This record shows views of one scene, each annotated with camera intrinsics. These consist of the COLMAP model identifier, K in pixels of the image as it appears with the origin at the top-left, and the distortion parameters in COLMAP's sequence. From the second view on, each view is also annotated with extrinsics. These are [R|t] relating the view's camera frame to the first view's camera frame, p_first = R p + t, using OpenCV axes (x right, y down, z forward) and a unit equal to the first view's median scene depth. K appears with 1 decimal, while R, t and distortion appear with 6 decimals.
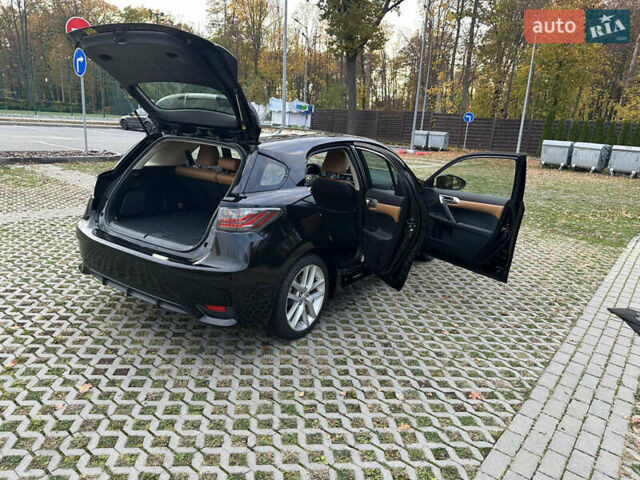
lens RADIAL K [[448.9, 0, 315.8], [0, 448.9, 245.1], [0, 0, 1]] dist [0.046819, -0.056563]
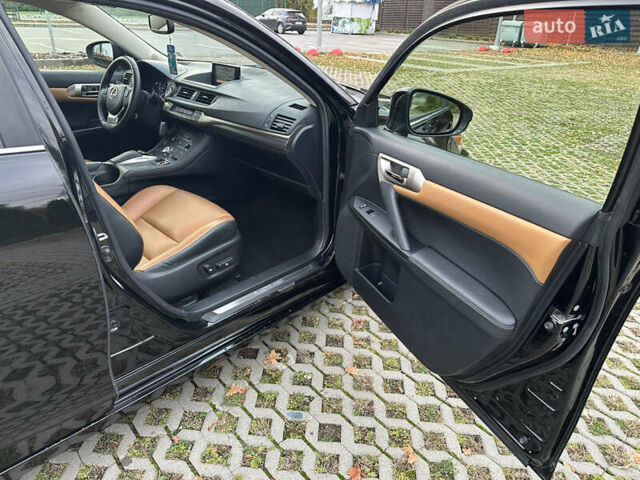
lens RADIAL K [[449.5, 0, 321.6], [0, 449.5, 238.8], [0, 0, 1]] dist [0.028121, -0.016580]
pose [[0.986754, 0.052193, -0.153595, 0.315511], [-0.022966, 0.982237, 0.186234, -0.121770], [0.160587, -0.180240, 0.970425, 0.727315]]
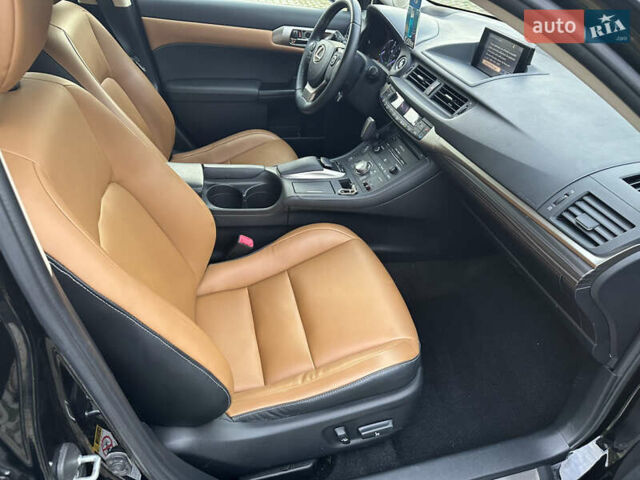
lens RADIAL K [[448.9, 0, 320.4], [0, 448.9, 247.1], [0, 0, 1]] dist [0.046819, -0.056563]
pose [[0.757158, 0.399791, -0.516604, 0.223533], [-0.203110, 0.895727, 0.395500, -0.190107], [0.620853, -0.194528, 0.759408, 0.942607]]
